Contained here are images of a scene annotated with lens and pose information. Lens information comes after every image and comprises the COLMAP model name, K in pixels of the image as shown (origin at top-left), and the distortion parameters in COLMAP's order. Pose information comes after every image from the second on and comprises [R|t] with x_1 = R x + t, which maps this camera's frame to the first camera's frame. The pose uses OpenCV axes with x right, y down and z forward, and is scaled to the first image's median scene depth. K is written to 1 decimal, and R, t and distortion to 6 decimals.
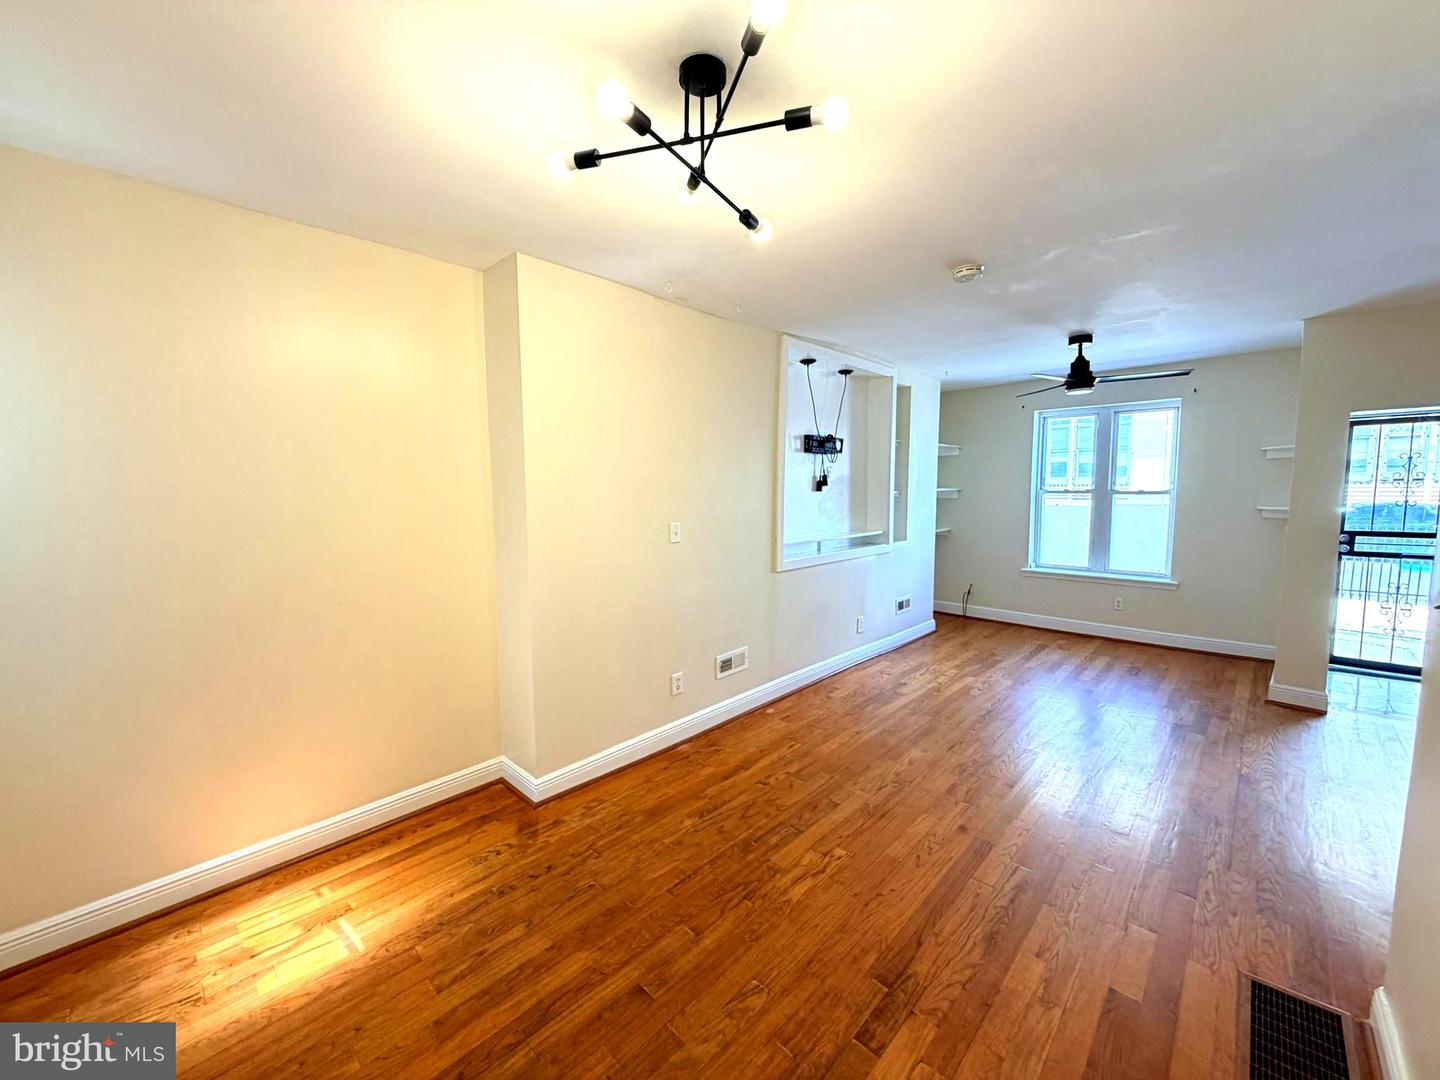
lens RADIAL K [[574.7, 0, 716.3], [0, 574.7, 537.4], [0, 0, 1]] dist [0.000915, -0.000134]
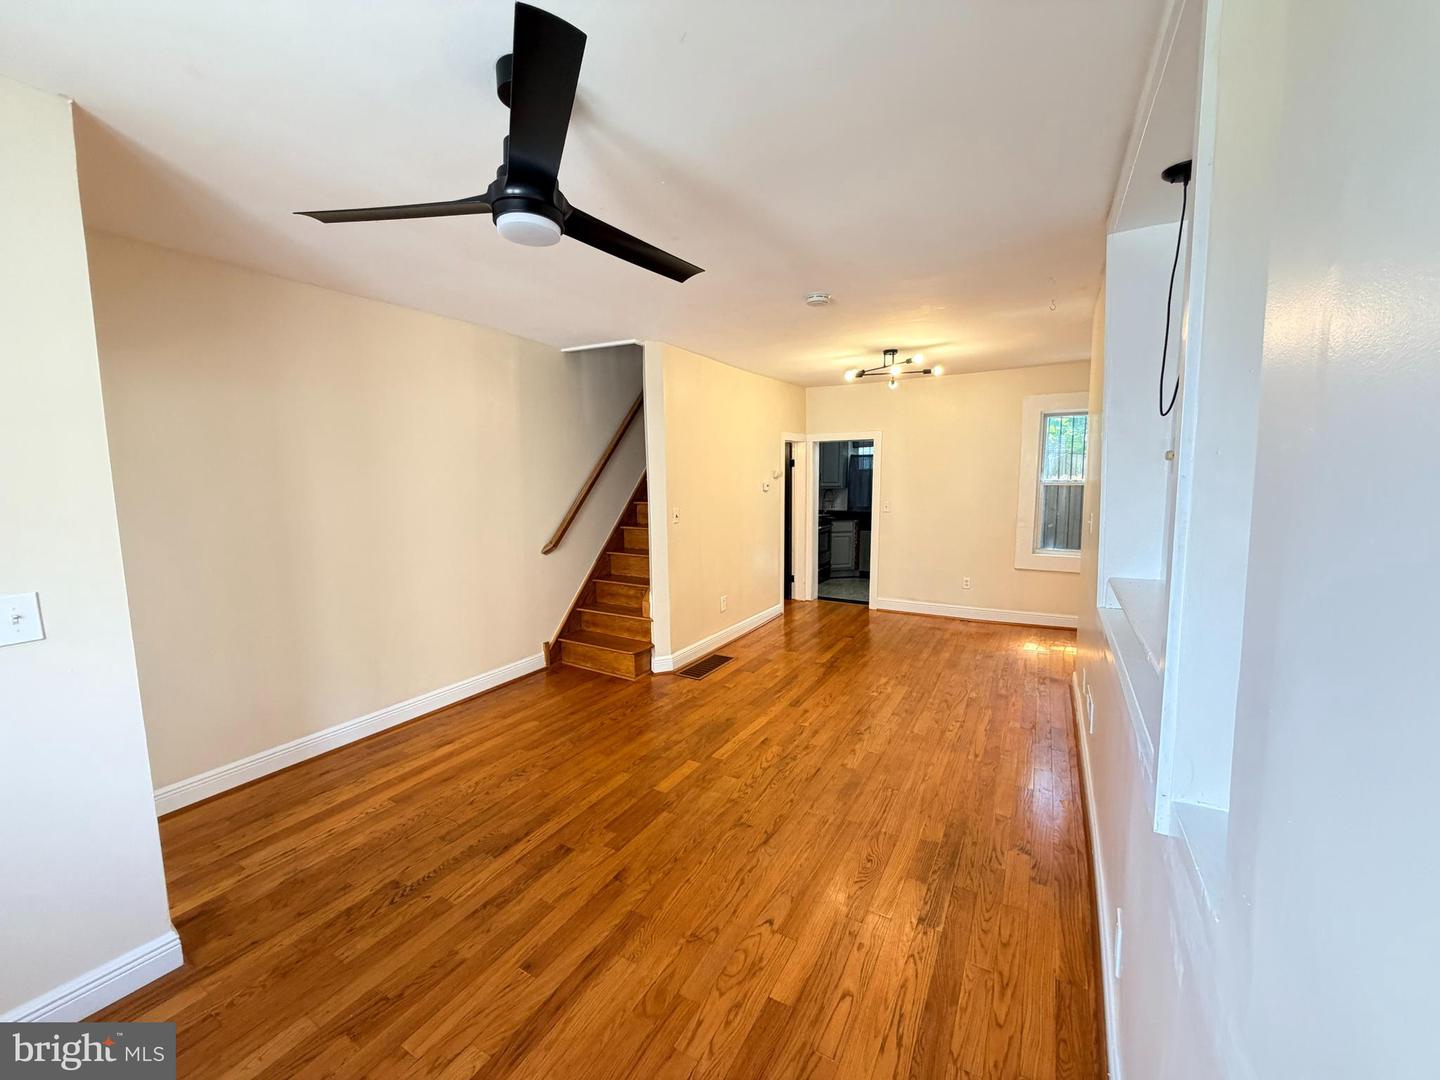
lens RADIAL K [[574.7, 0, 716.3], [0, 574.7, 537.4], [0, 0, 1]] dist [0.000915, -0.000134]
pose [[-0.970762, 0.045822, -0.235630, 0.749973], [-0.000640, 0.981114, 0.193431, -0.165394], [0.240043, 0.187926, -0.952399, 1.733632]]
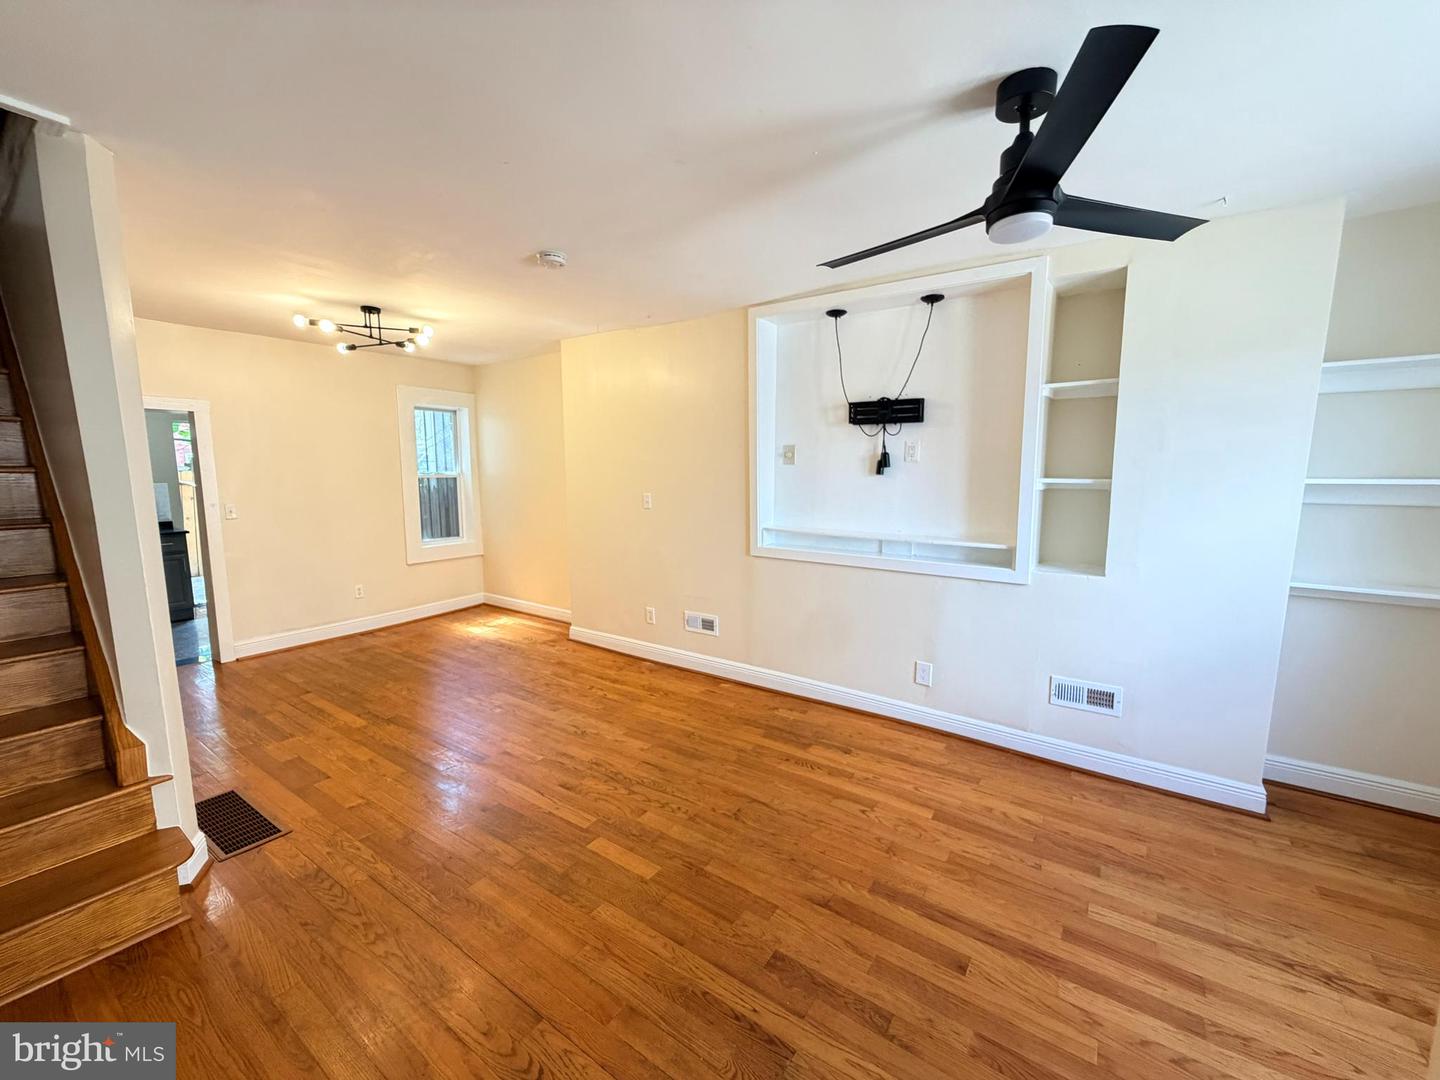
lens RADIAL K [[574.7, 0, 716.3], [0, 574.7, 537.4], [0, 0, 1]] dist [0.000915, -0.000134]
pose [[0.157690, 0.129653, -0.978940, 1.238327], [-0.089254, 0.989157, 0.116628, -0.092516], [0.983447, 0.068983, 0.167552, 0.919391]]
